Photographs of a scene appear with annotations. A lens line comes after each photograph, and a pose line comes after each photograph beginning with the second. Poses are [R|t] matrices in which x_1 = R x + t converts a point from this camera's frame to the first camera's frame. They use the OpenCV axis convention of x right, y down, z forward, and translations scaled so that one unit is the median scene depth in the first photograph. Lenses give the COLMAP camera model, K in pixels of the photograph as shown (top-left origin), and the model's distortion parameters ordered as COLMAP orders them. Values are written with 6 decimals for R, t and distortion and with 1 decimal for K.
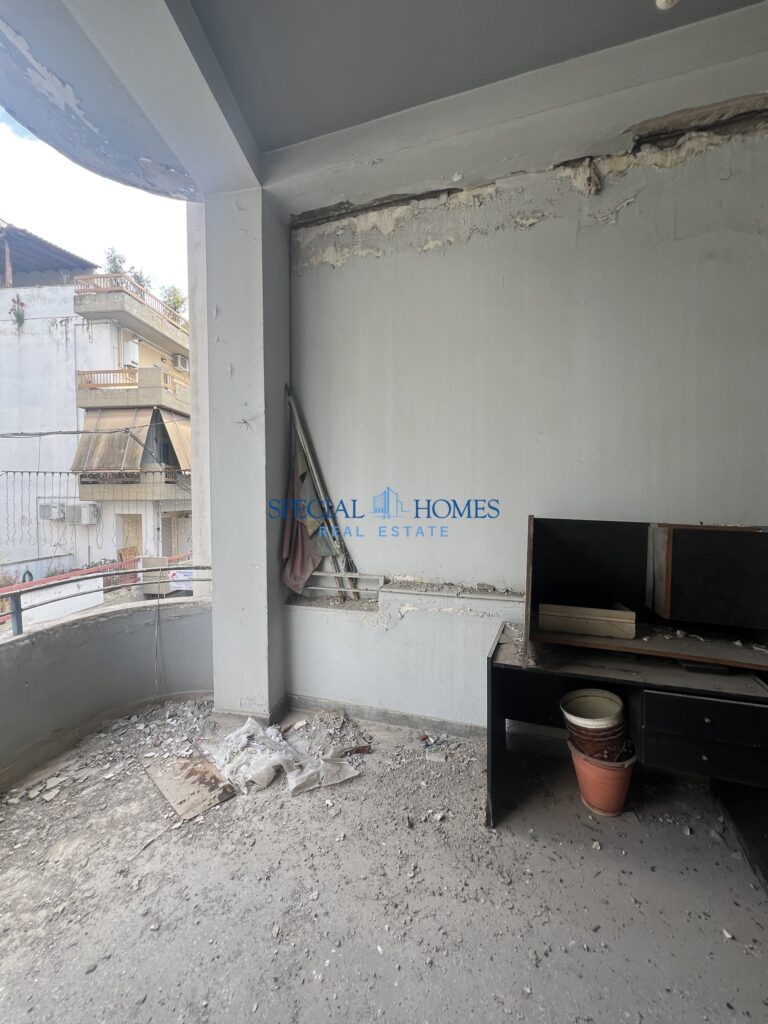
lens RADIAL K [[410.7, 0, 388.2], [0, 410.7, 510.5], [0, 0, 1]] dist [-0.001320, 0.000582]
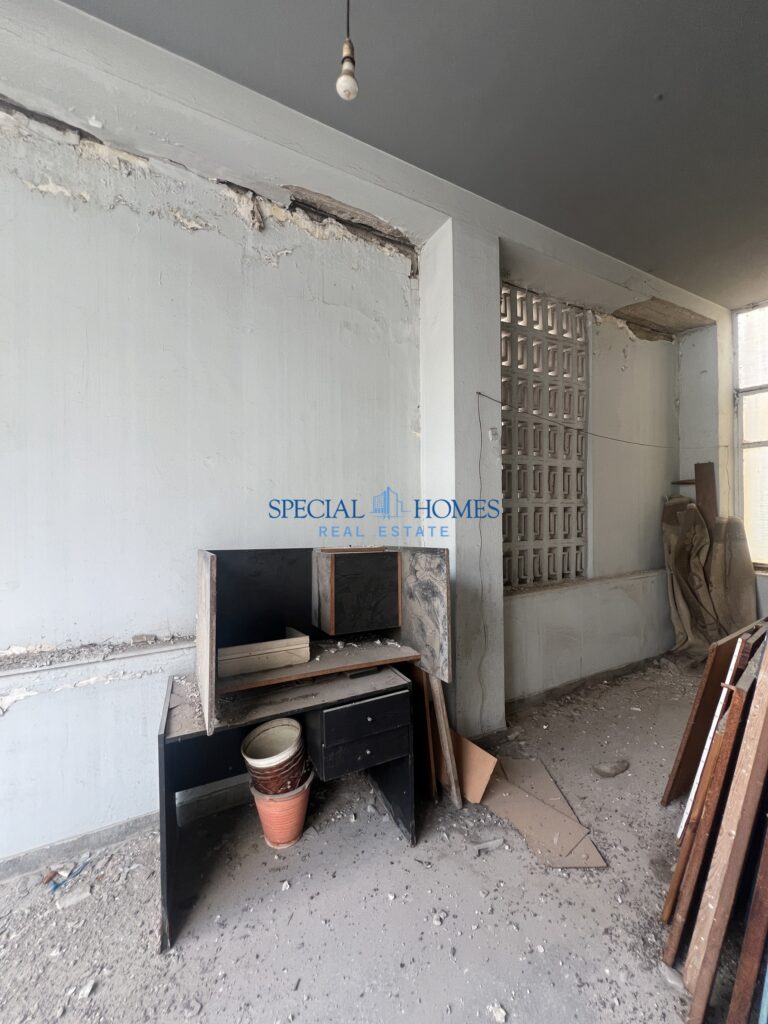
lens RADIAL K [[410.7, 0, 388.2], [0, 410.7, 510.5], [0, 0, 1]] dist [-0.001320, 0.000582]
pose [[0.686444, -0.006921, 0.727150, -0.026218], [0.032548, 0.999245, -0.021215, -0.043405], [-0.726454, 0.038230, 0.686151, 0.098416]]
